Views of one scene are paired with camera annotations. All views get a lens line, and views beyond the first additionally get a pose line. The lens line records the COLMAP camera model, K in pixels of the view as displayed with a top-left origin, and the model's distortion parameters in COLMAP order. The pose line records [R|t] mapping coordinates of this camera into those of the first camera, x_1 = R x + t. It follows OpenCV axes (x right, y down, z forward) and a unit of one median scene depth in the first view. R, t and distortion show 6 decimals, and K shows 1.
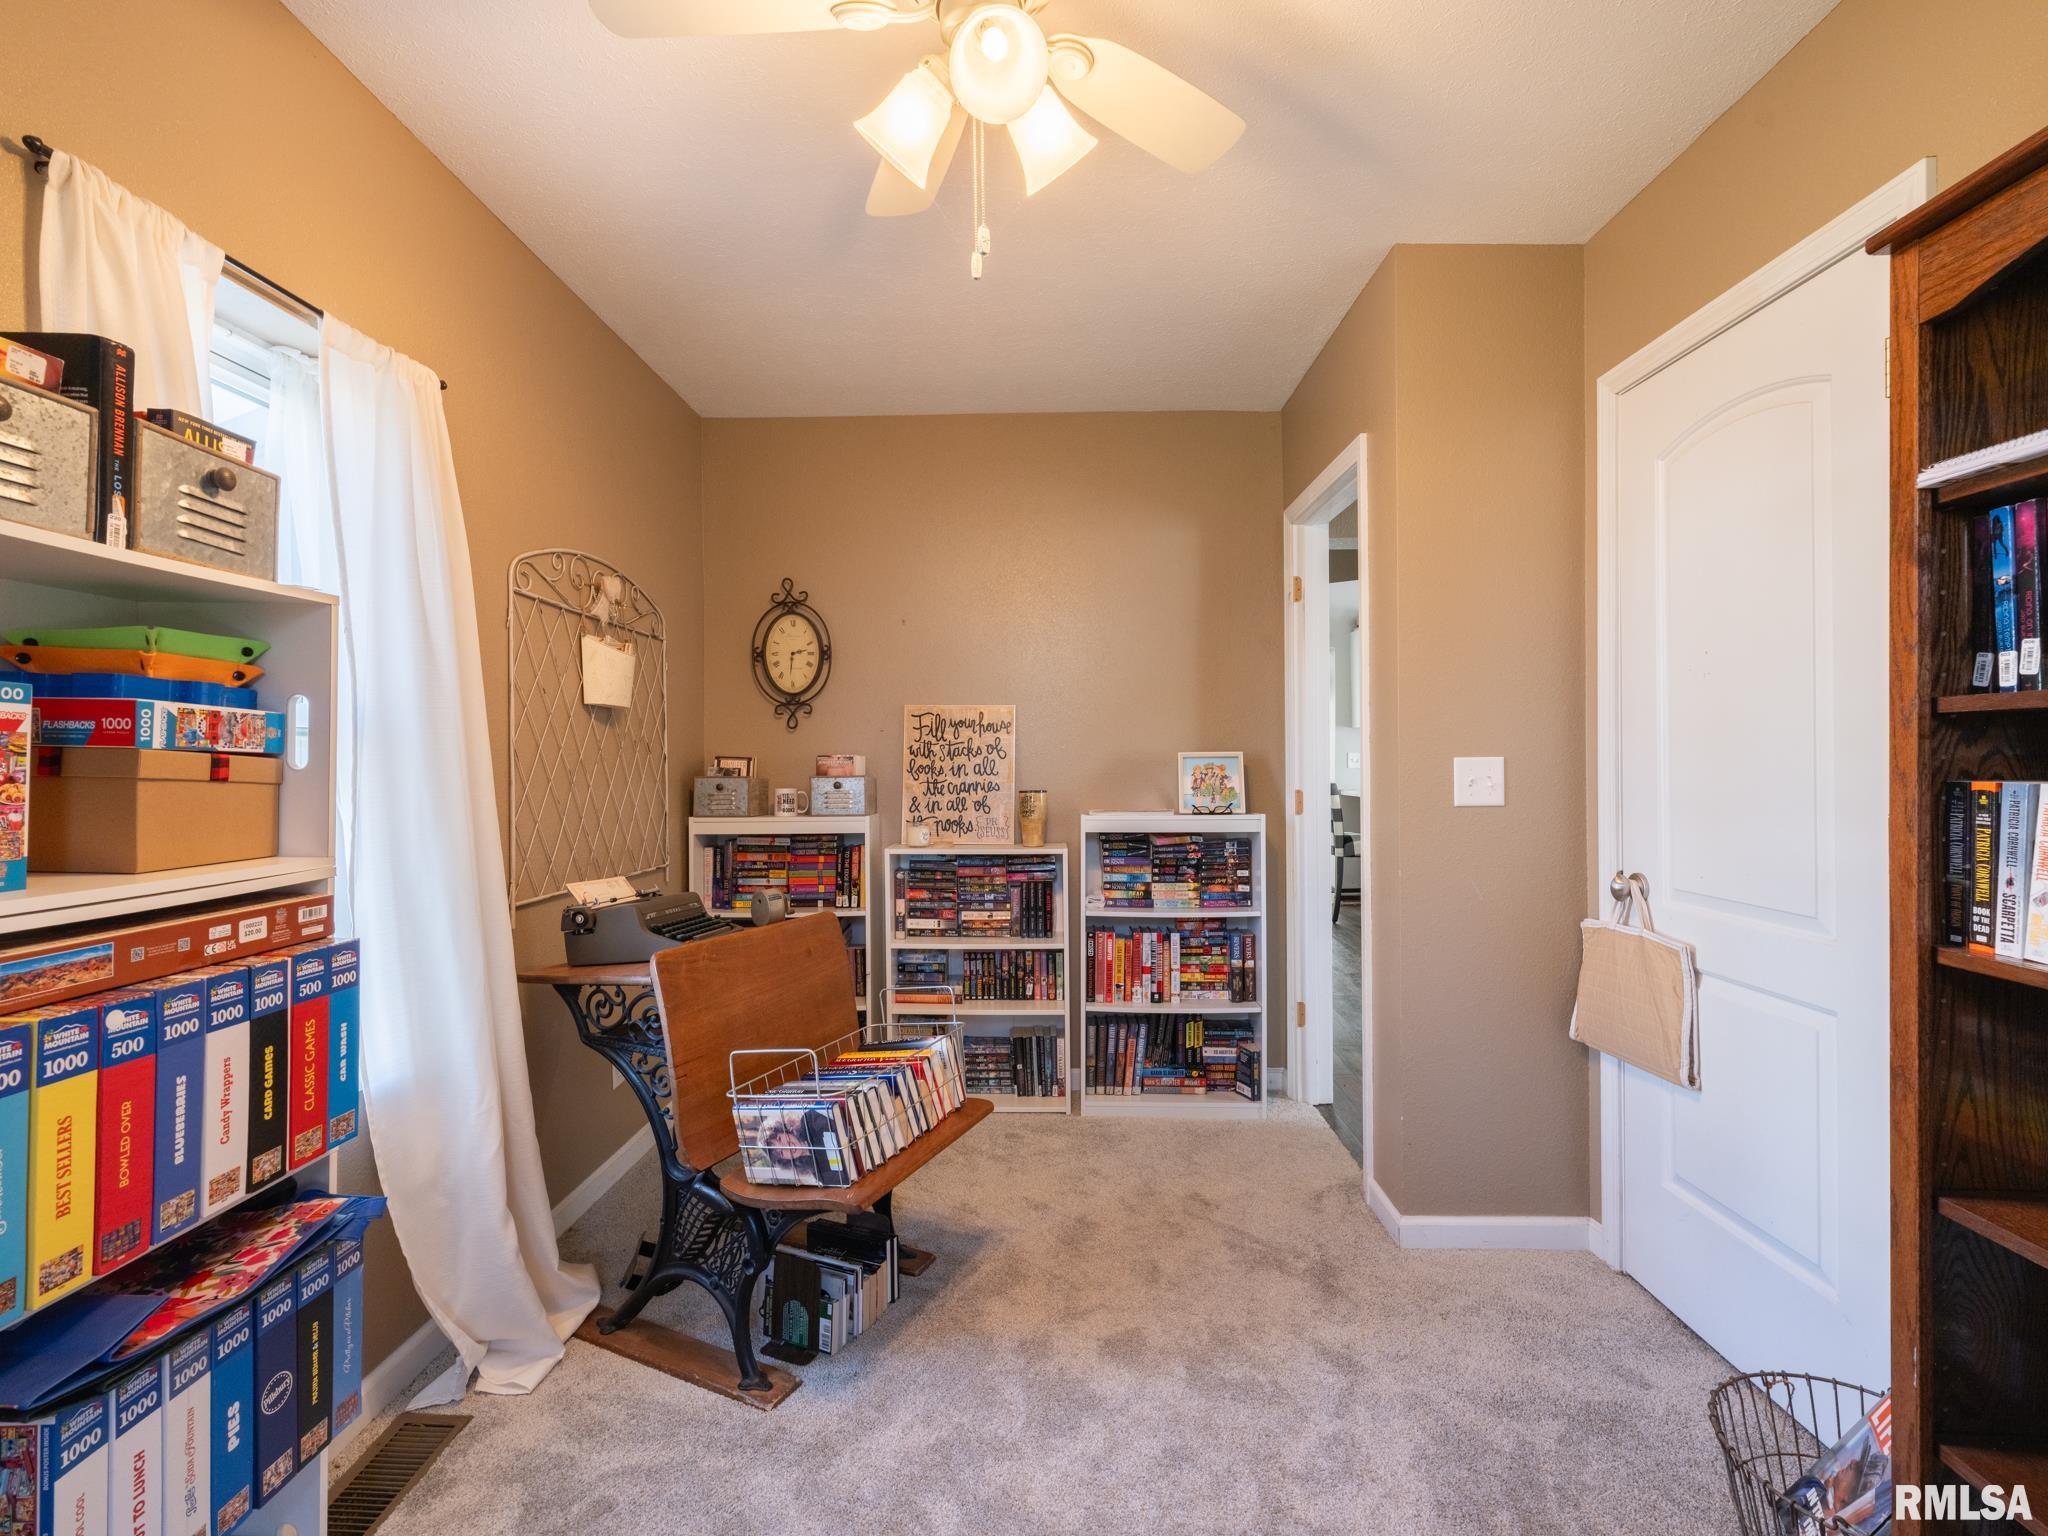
lens RADIAL K [[947.9, 0, 1017.5], [0, 947.9, 765.2], [0, 0, 1]] dist [-0.001577, 0.000985]
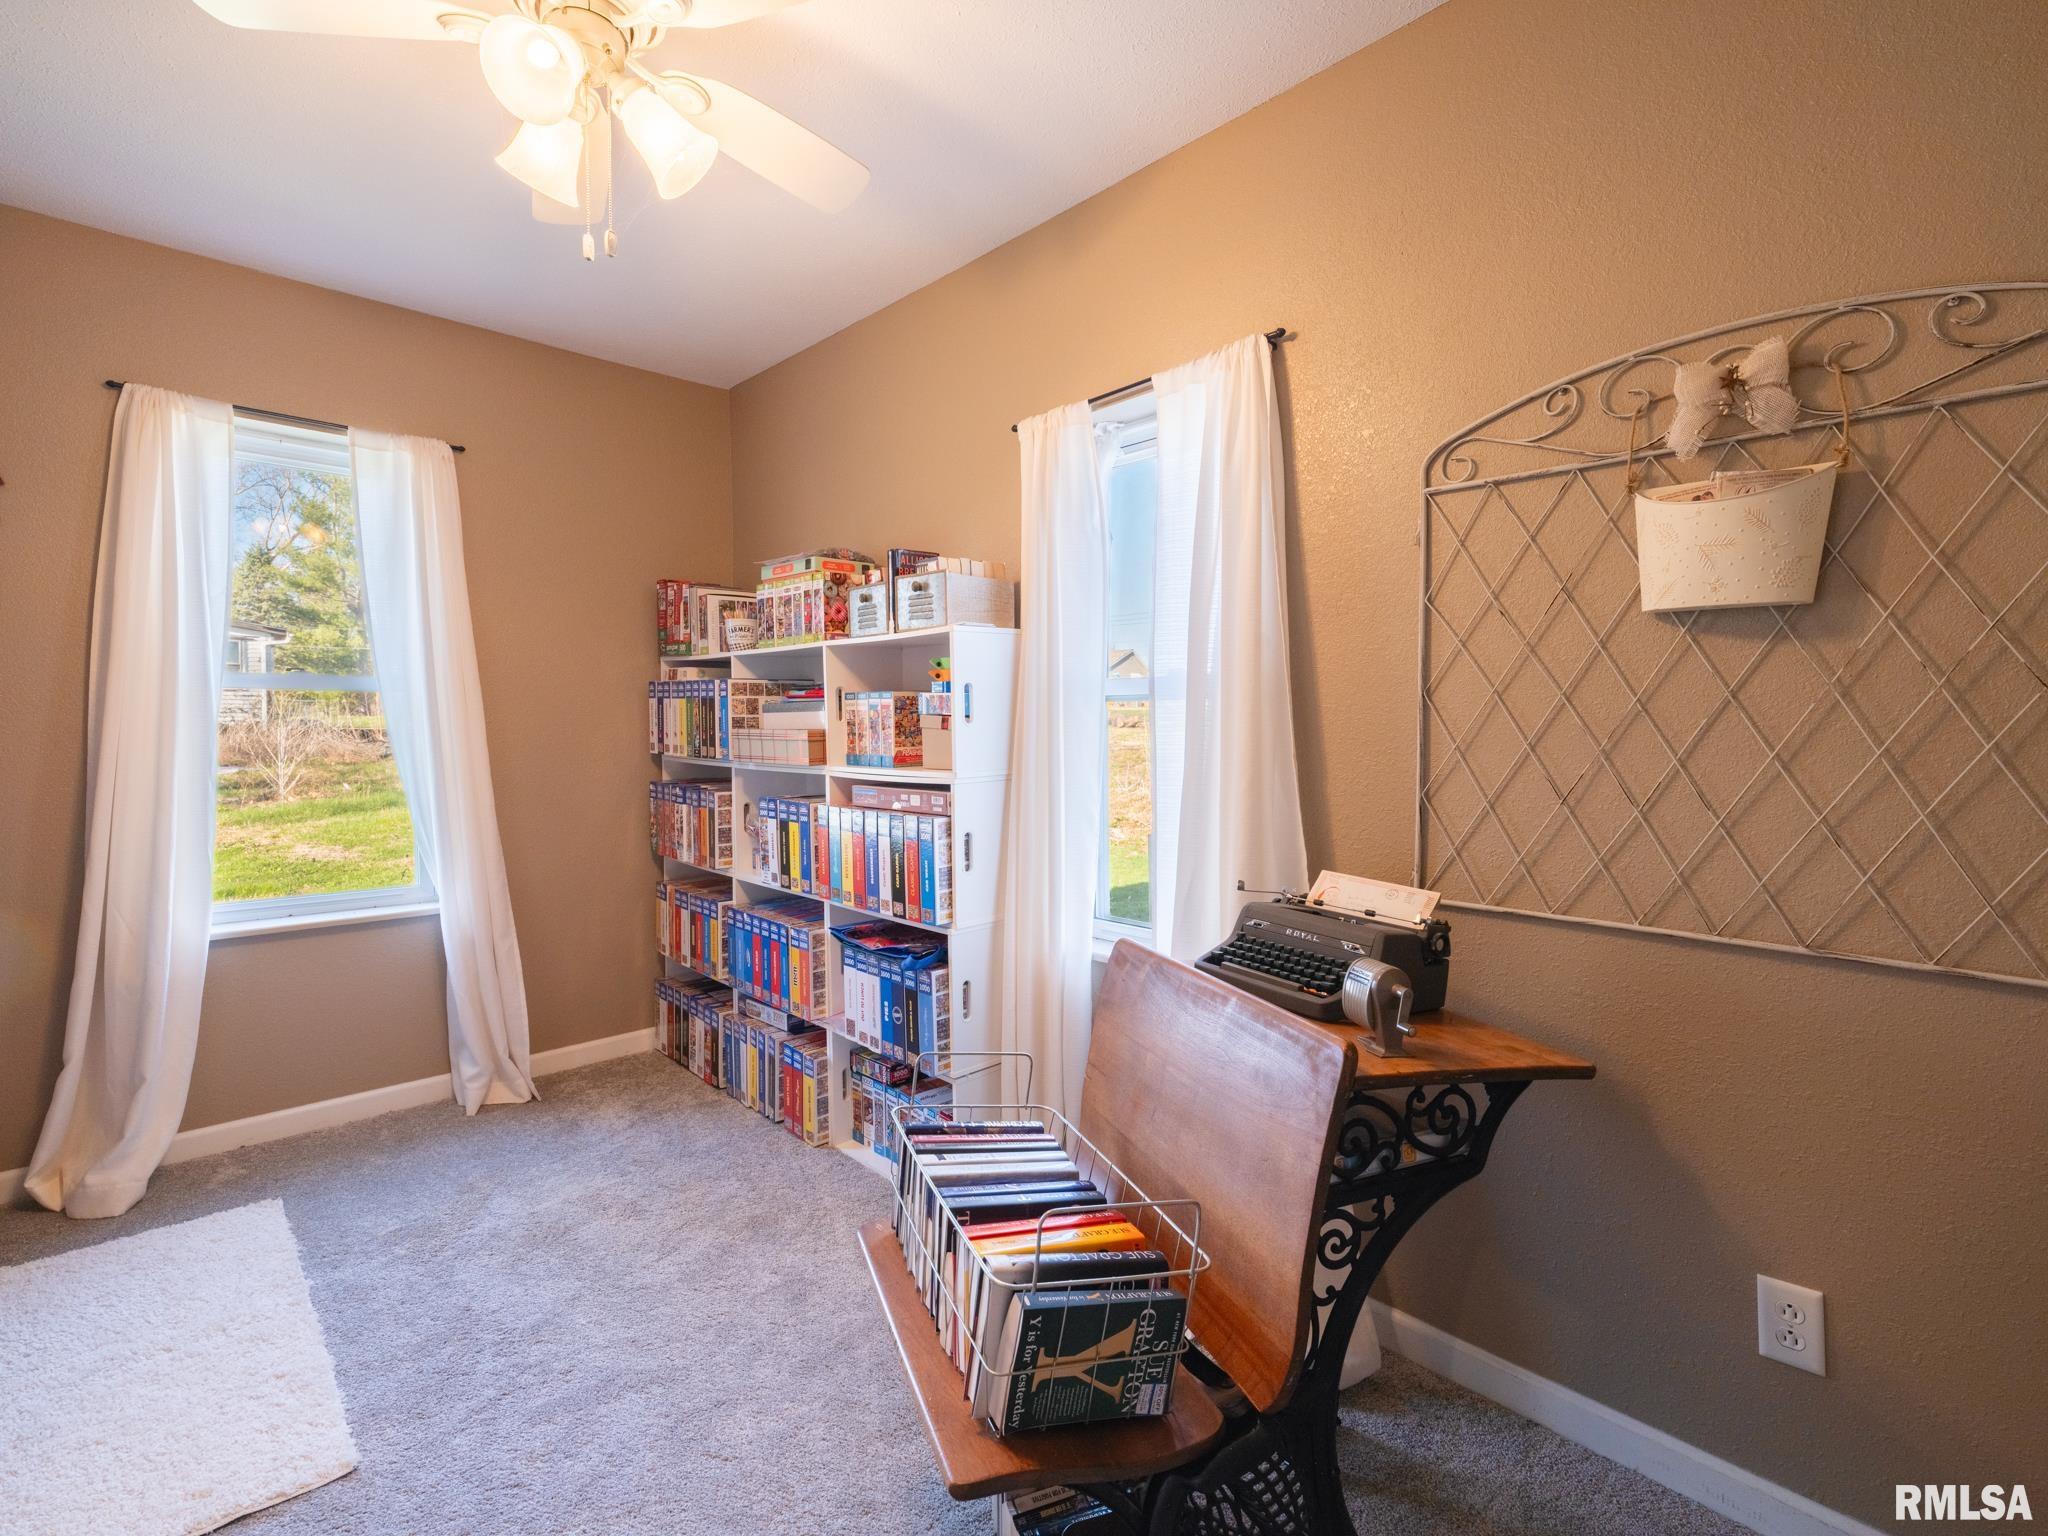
lens RADIAL K [[947.9, 0, 1027.3], [0, 947.9, 758.6], [0, 0, 1]] dist [-0.001577, 0.000985]
pose [[-0.700700, 0.035542, -0.712570, 0.276456], [0.006050, 0.999018, 0.043880, -0.004638], [0.713430, 0.026436, -0.700228, 1.440099]]
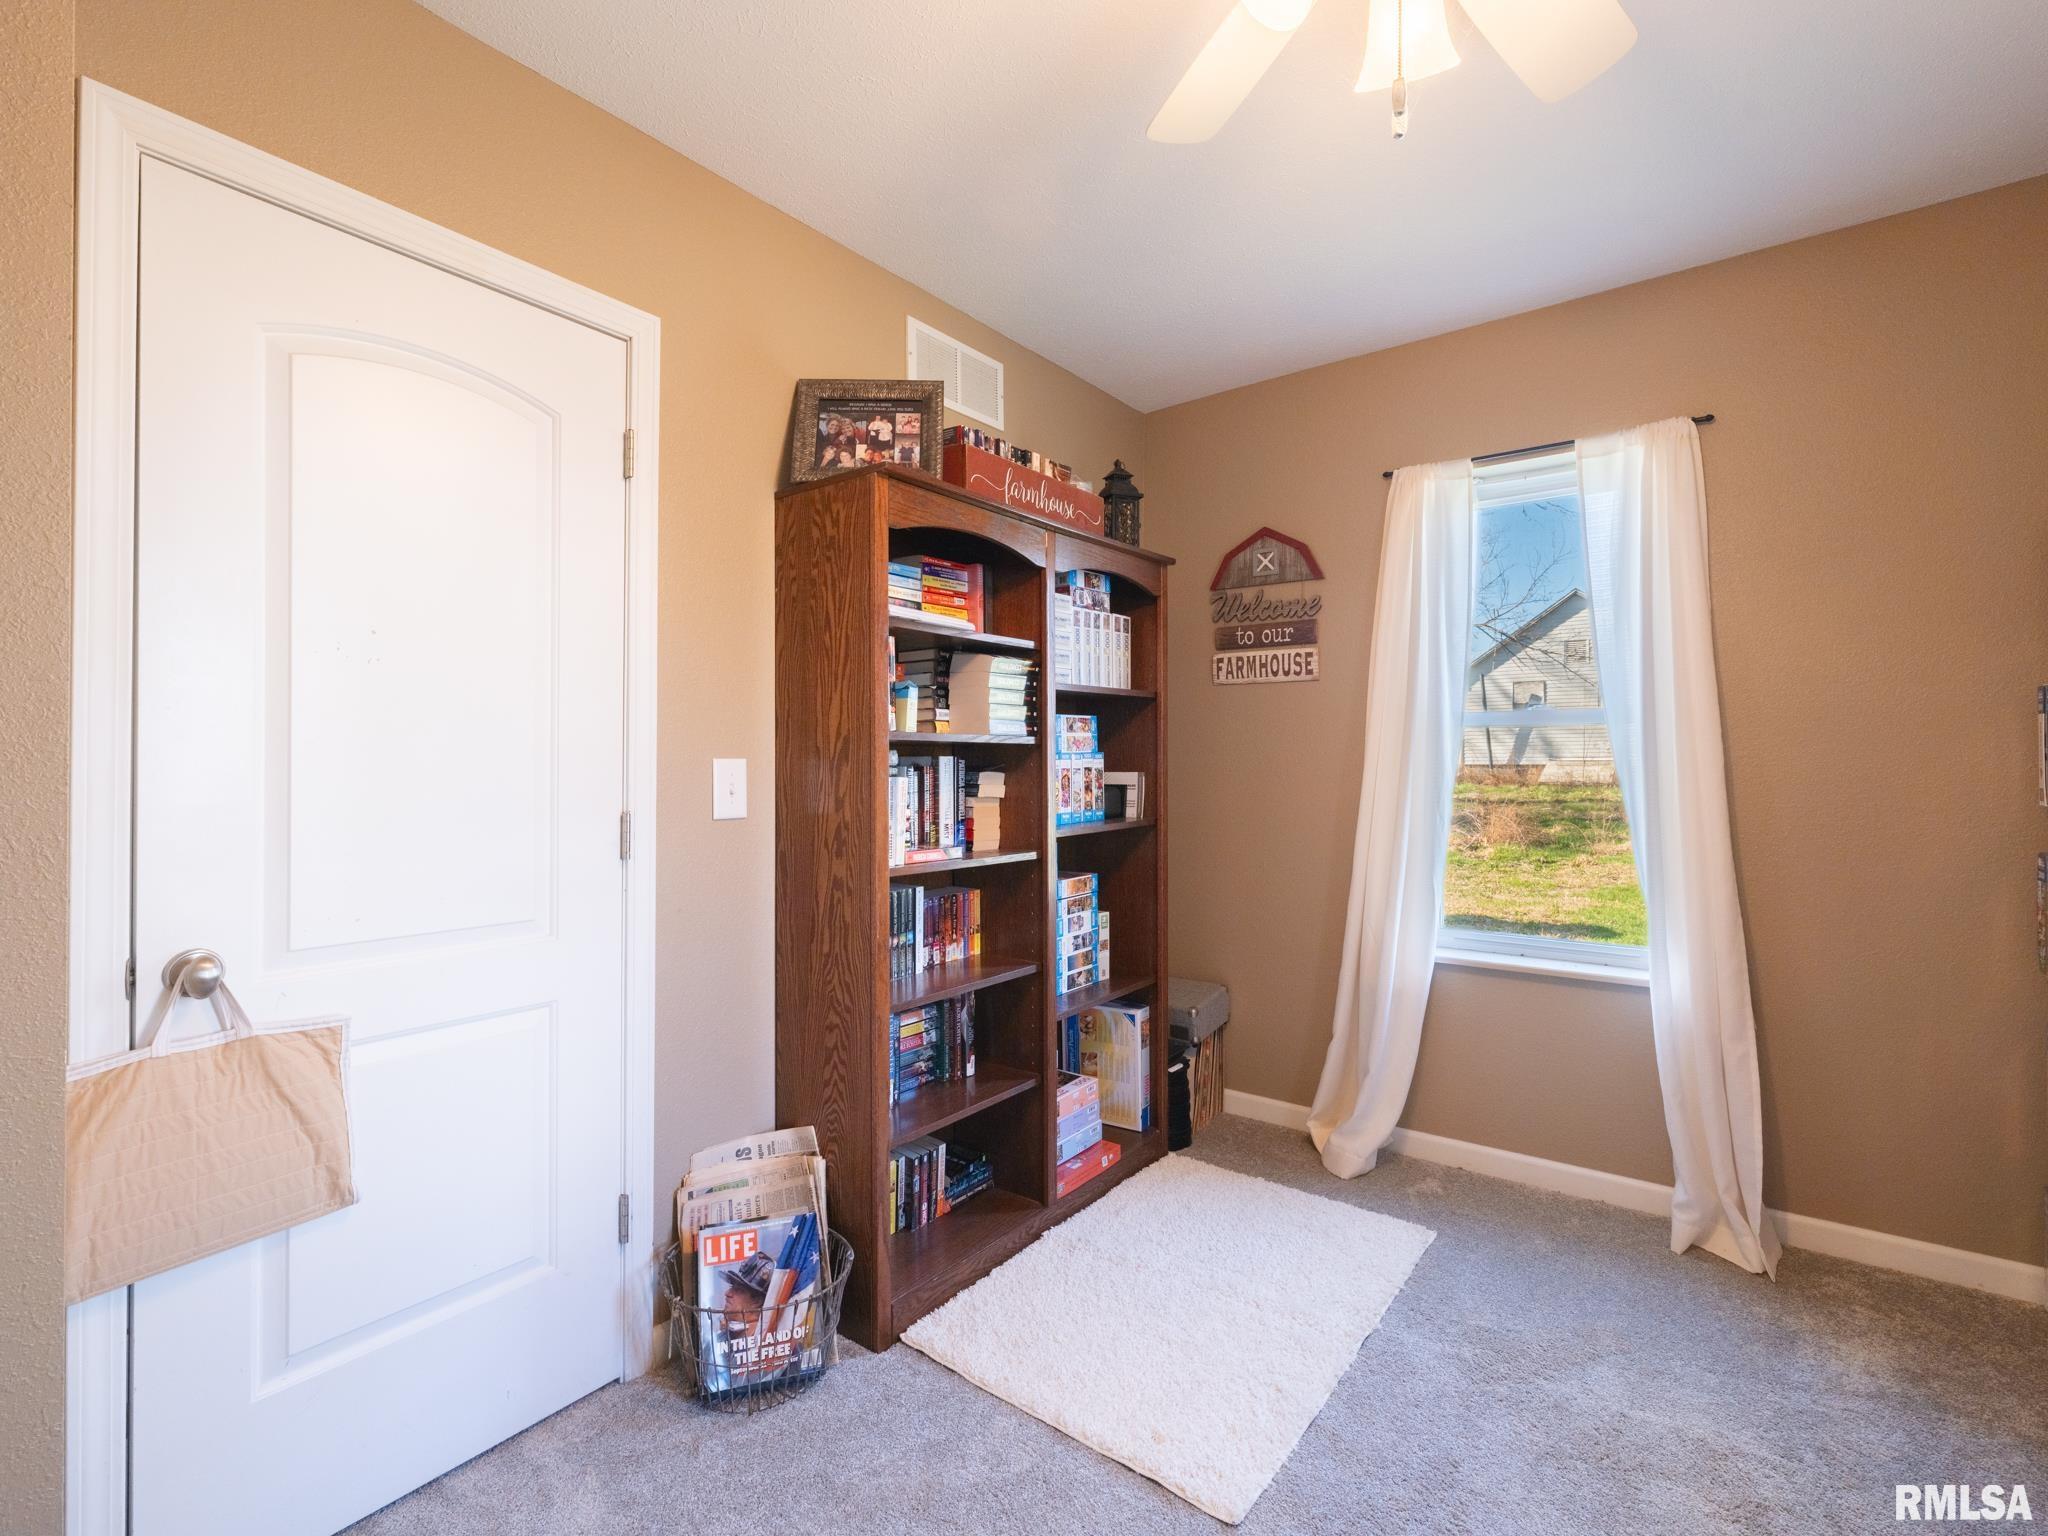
lens RADIAL K [[947.9, 0, 1026.5], [0, 947.9, 763.7], [0, 0, 1]] dist [-0.001577, 0.000985]
pose [[-0.813692, 0.012466, 0.581162, -0.161483], [0.011988, 0.999917, -0.004664, 0.001941], [-0.581172, 0.003172, -0.813775, 1.233035]]
